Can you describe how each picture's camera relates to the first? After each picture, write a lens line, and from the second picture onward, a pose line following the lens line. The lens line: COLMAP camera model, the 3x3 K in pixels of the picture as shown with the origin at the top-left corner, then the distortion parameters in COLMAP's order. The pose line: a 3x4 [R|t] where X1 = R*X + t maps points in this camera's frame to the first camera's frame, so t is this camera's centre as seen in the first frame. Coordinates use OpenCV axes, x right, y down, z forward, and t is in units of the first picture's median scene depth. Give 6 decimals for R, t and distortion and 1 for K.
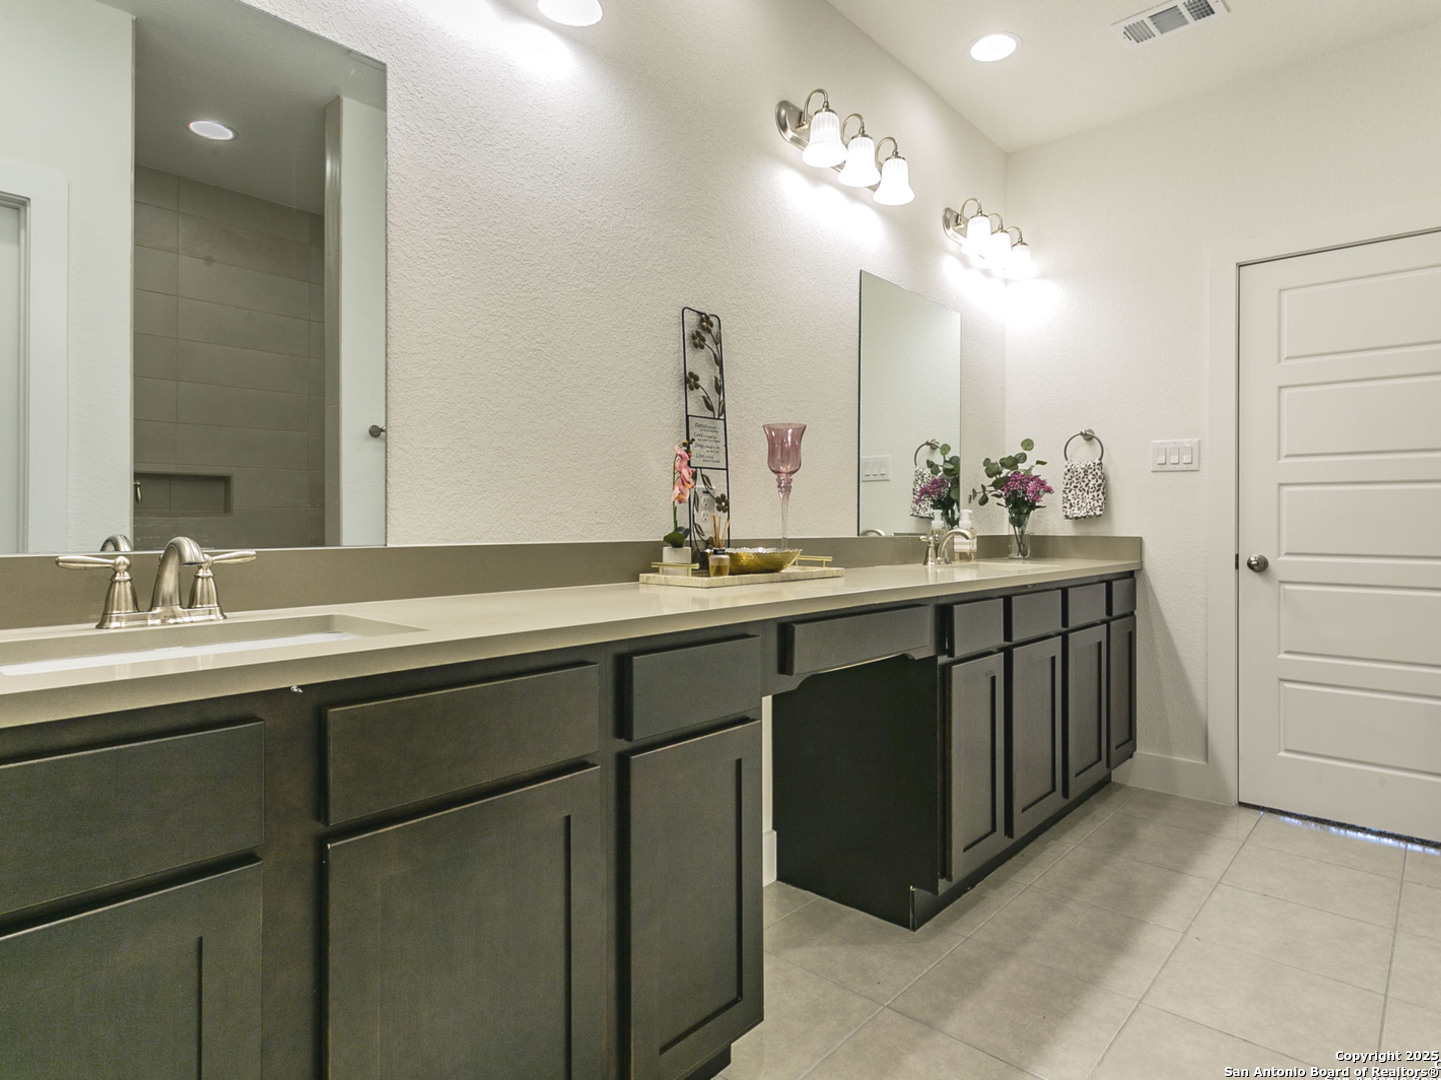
lens RADIAL K [[795.0, 0, 720.5], [0, 795.0, 540.0], [0, 0, 1]] dist [0.001363, 0.001485]
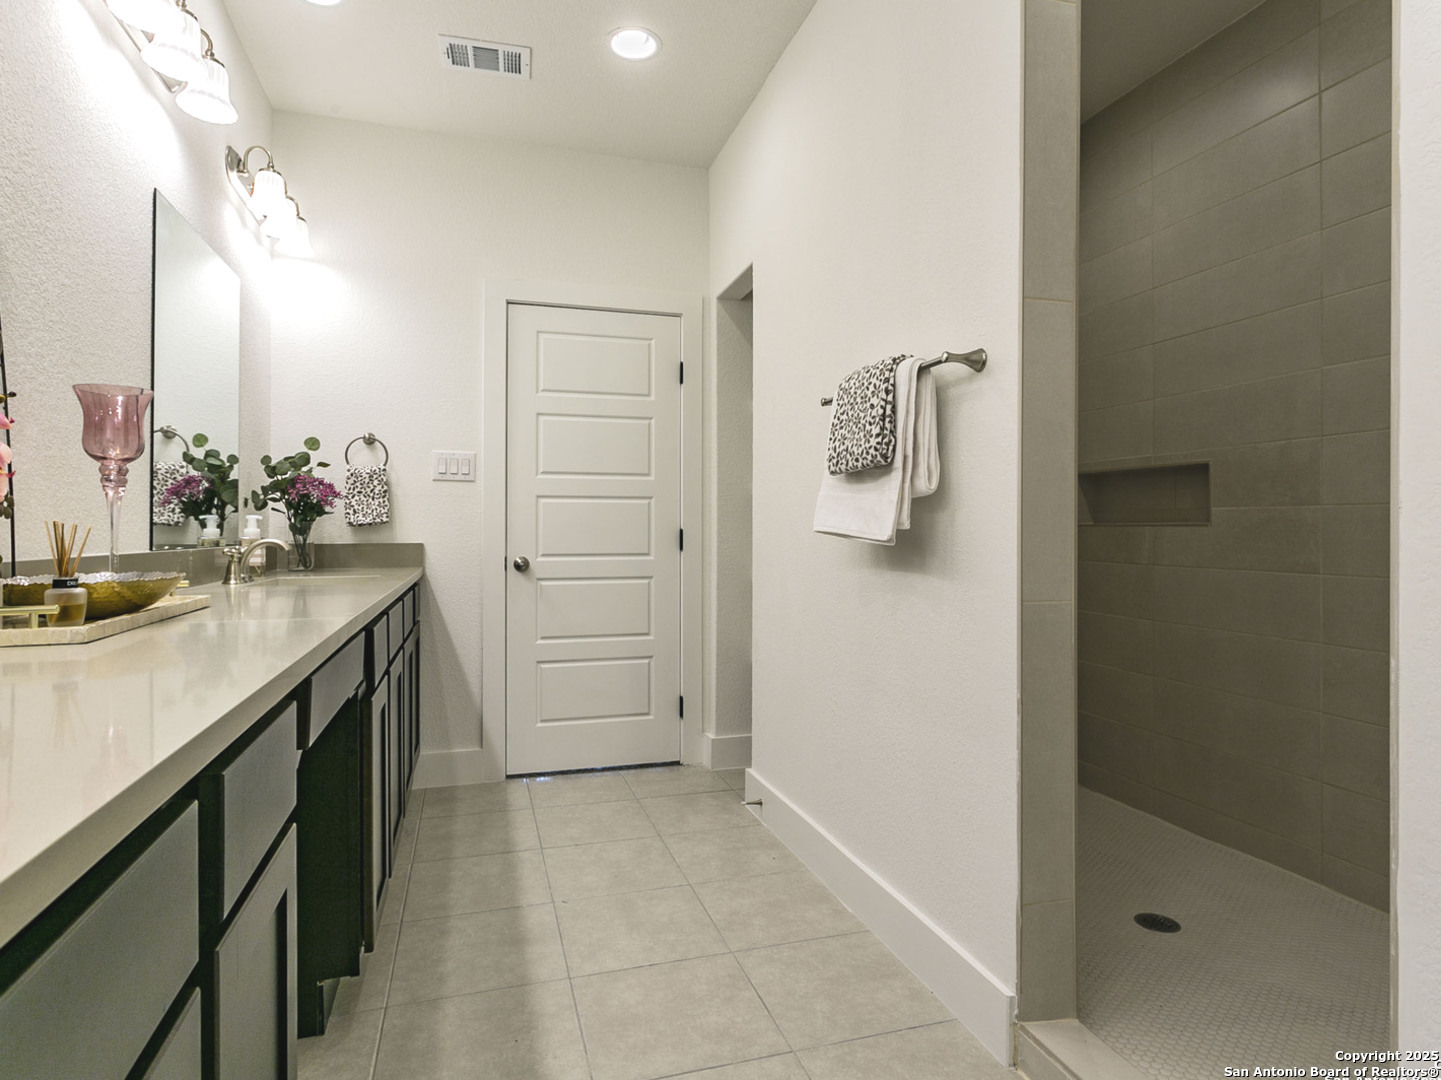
lens RADIAL K [[795.0, 0, 720.5], [0, 795.0, 540.0], [0, 0, 1]] dist [0.001363, 0.001485]
pose [[0.527660, -0.017668, 0.849272, -0.149962], [0.023623, 0.999702, 0.006121, -0.005927], [-0.849127, 0.016832, 0.527920, 0.144743]]
